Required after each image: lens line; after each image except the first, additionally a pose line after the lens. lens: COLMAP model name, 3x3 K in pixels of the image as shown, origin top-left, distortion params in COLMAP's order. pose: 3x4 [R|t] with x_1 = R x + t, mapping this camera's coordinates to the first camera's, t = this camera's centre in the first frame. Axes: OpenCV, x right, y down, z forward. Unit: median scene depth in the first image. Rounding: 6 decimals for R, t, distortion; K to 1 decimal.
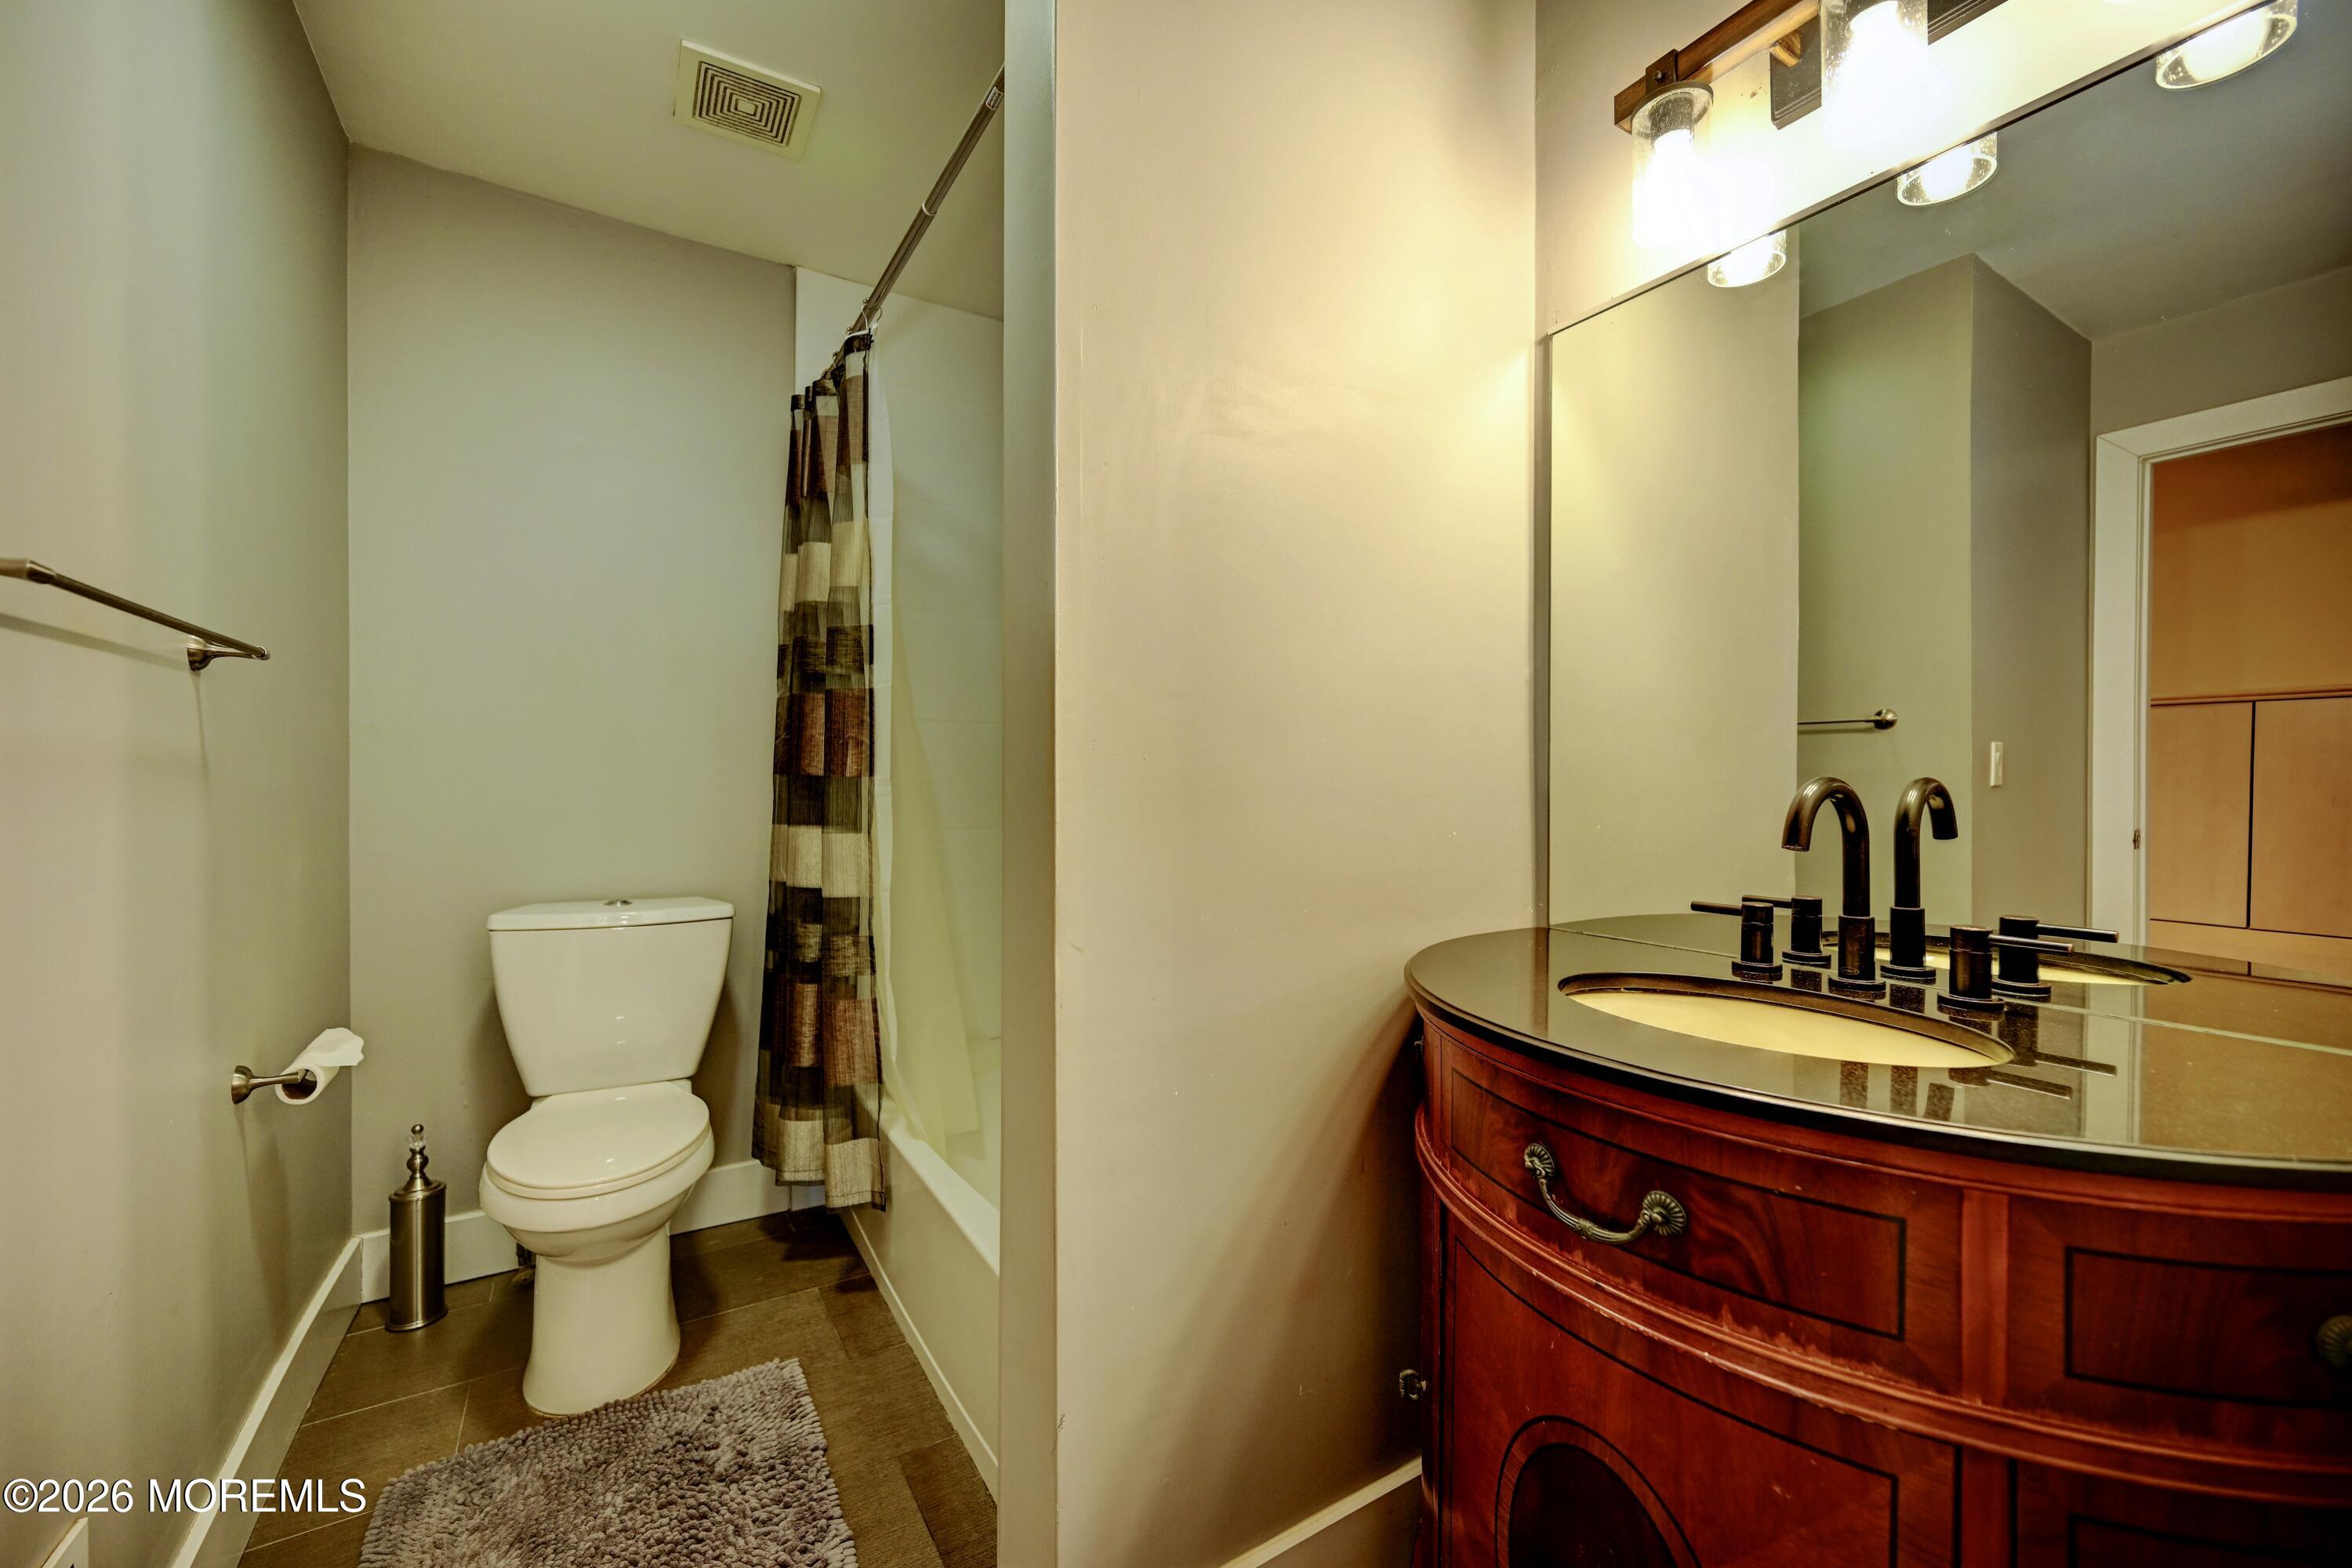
lens RADIAL K [[918.8, 0, 1139.6], [0, 918.8, 784.2], [0, 0, 1]] dist [-0.000934, -0.000051]
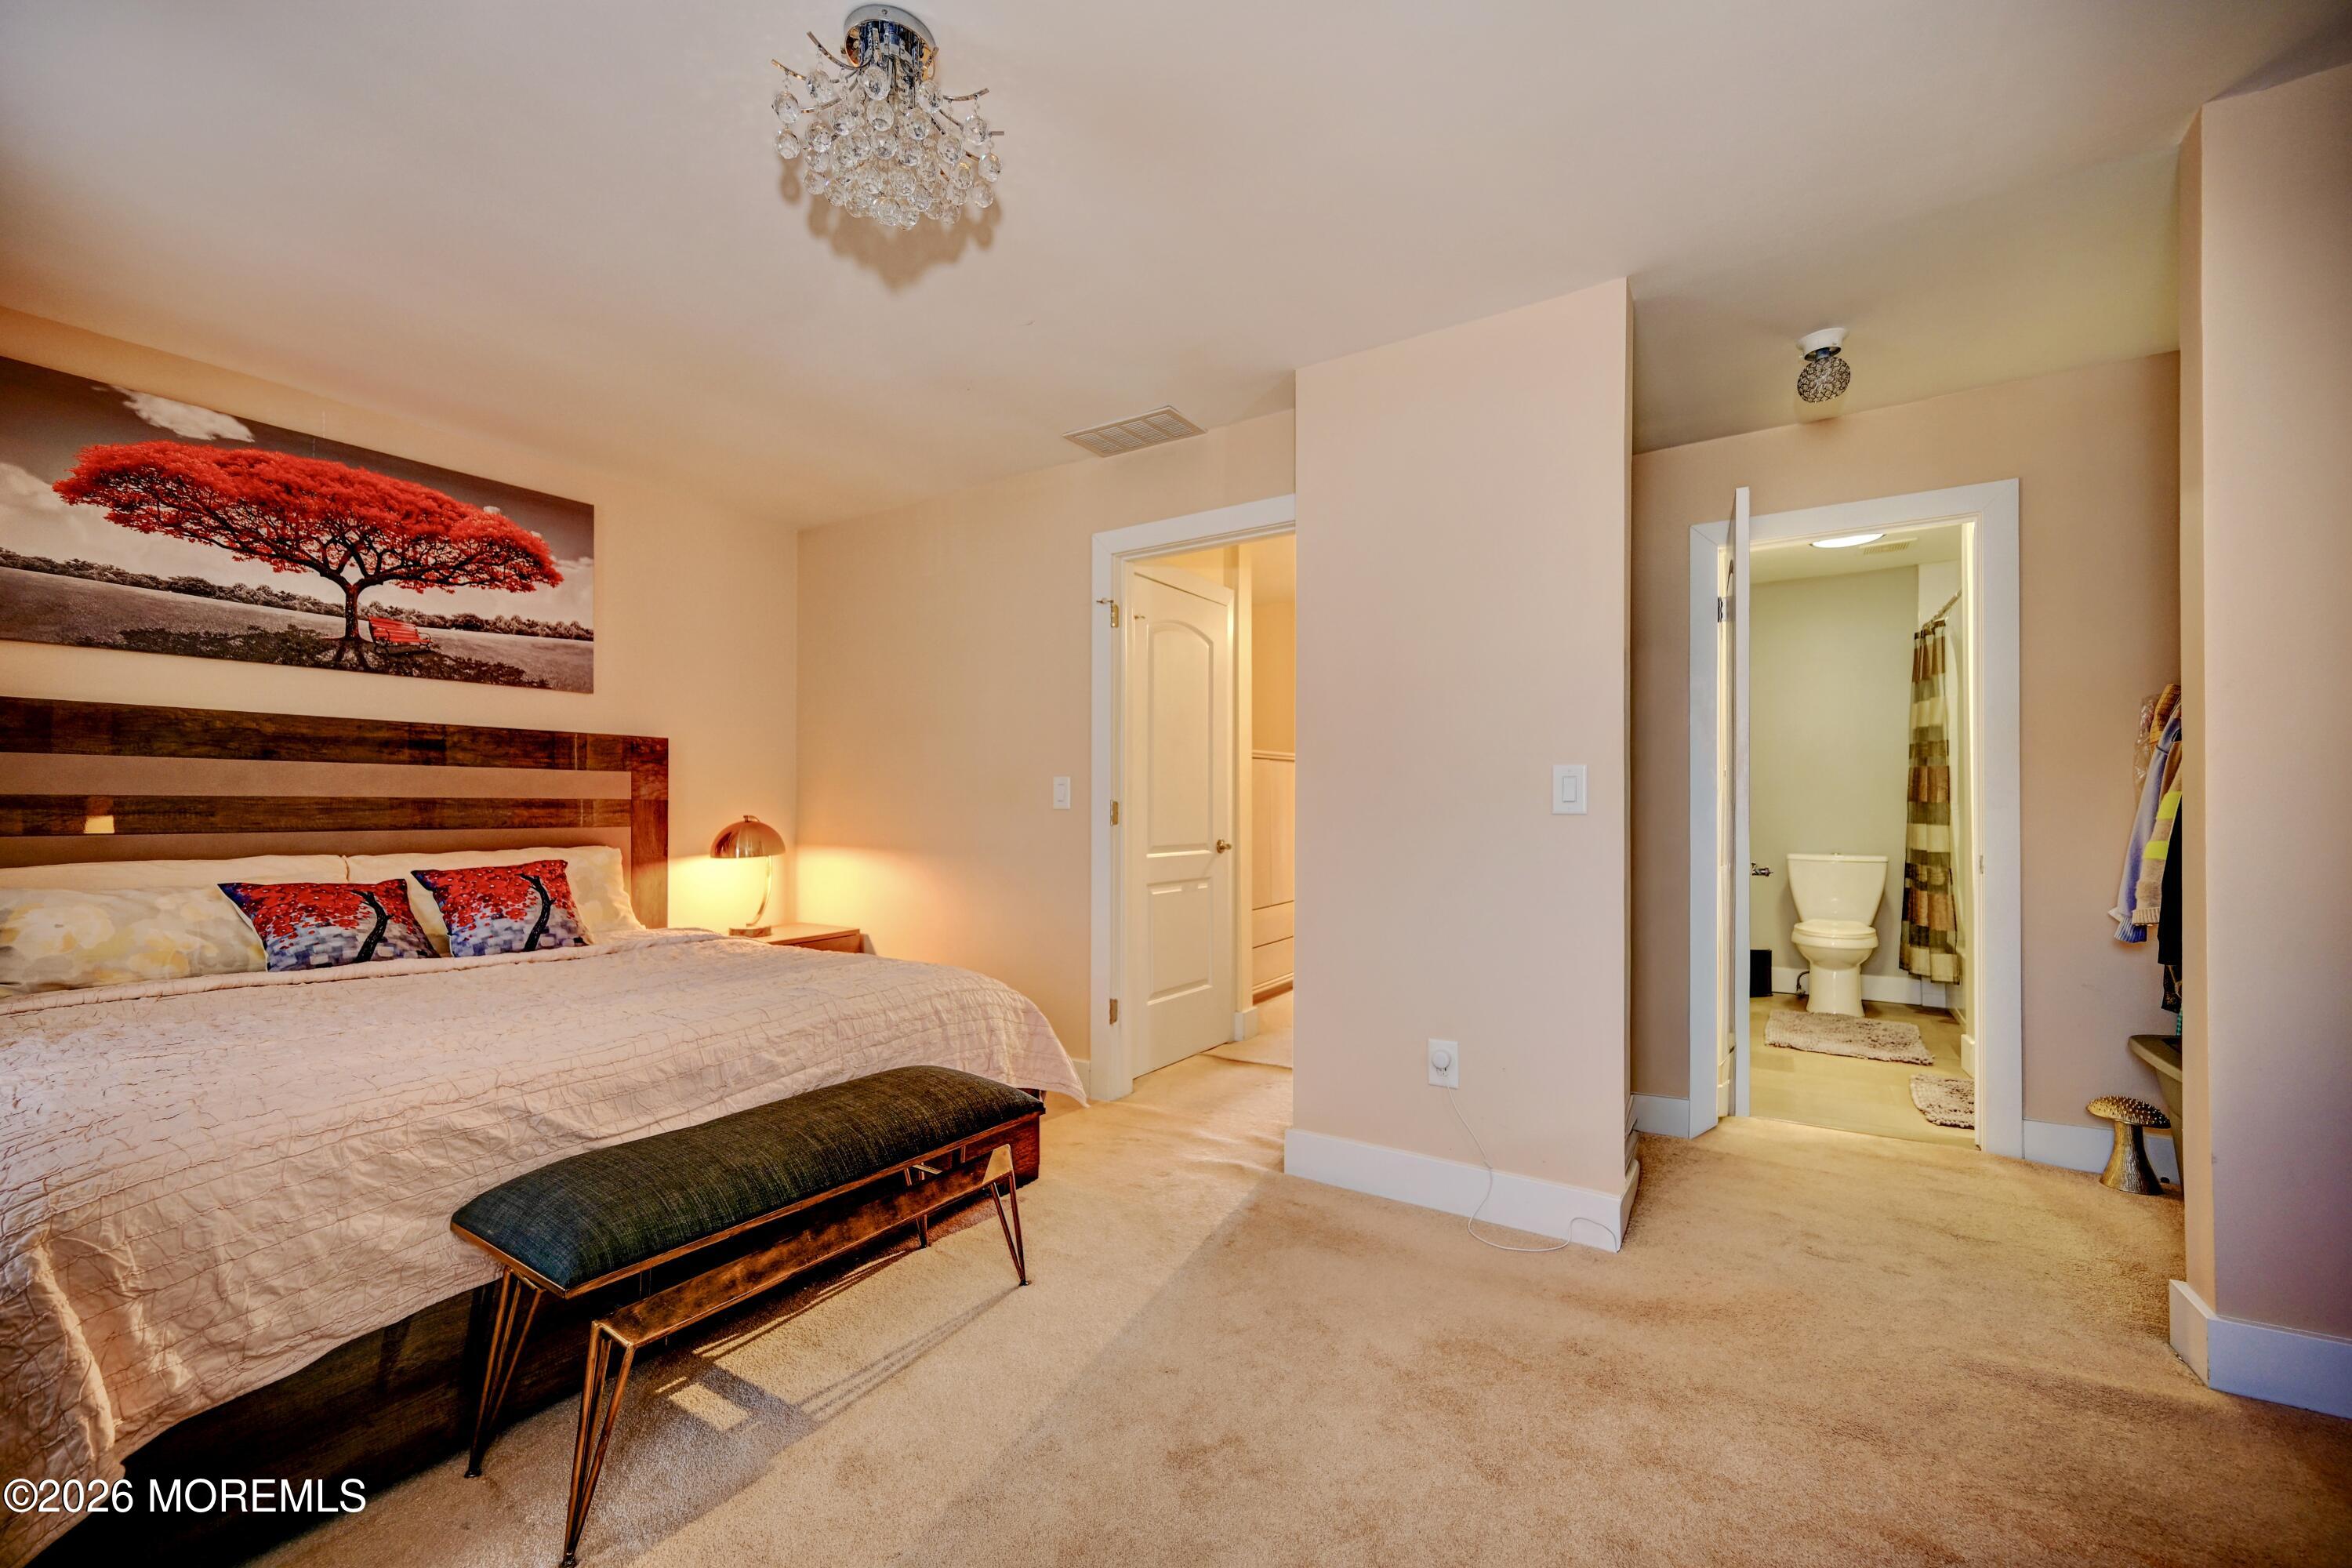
lens RADIAL K [[918.8, 0, 1139.6], [0, 918.8, 784.2], [0, 0, 1]] dist [-0.000934, -0.000051]
pose [[0.405026, -0.024939, -0.913965, 0.959983], [-0.007331, 0.999507, -0.030522, 0.031235], [0.914276, 0.019063, 0.404644, -1.748591]]
